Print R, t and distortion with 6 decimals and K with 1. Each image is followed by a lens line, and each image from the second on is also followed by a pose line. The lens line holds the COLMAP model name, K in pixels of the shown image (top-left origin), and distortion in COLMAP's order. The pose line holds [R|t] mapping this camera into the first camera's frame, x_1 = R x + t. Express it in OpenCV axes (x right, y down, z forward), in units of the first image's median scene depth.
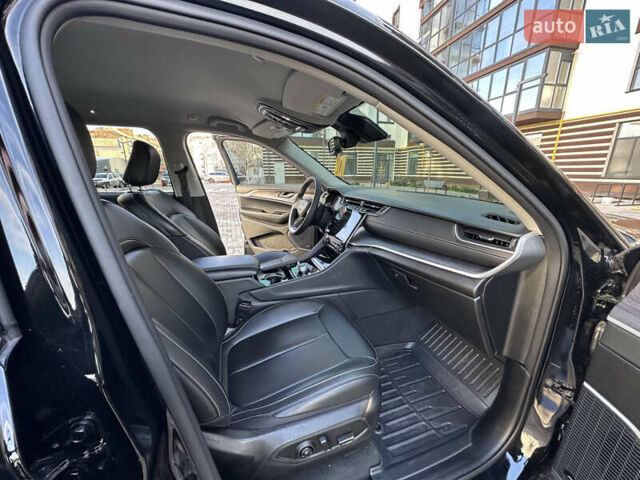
lens RADIAL K [[253.5, 0, 319.0], [0, 253.5, 240.5], [0, 0, 1]] dist [-0.001224, -0.000025]
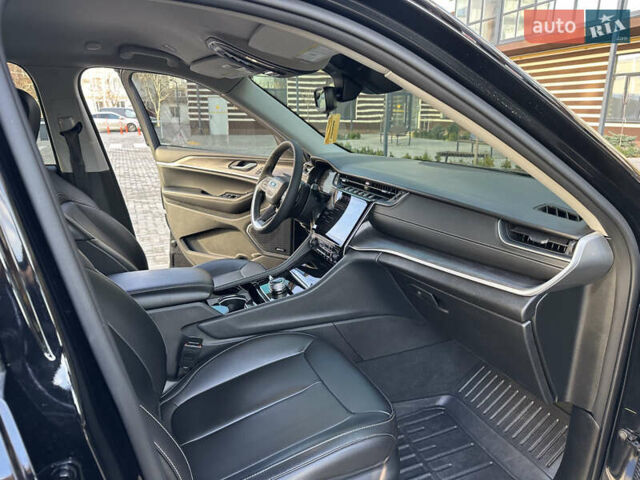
lens RADIAL K [[445.8, 0, 322.2], [0, 445.8, 238.4], [0, 0, 1]] dist [0.109651, -0.138489]
pose [[0.997472, -0.015122, 0.069427, -0.030839], [0.014521, 0.999853, 0.009150, -0.022529], [-0.069555, -0.008119, 0.997545, -0.161553]]
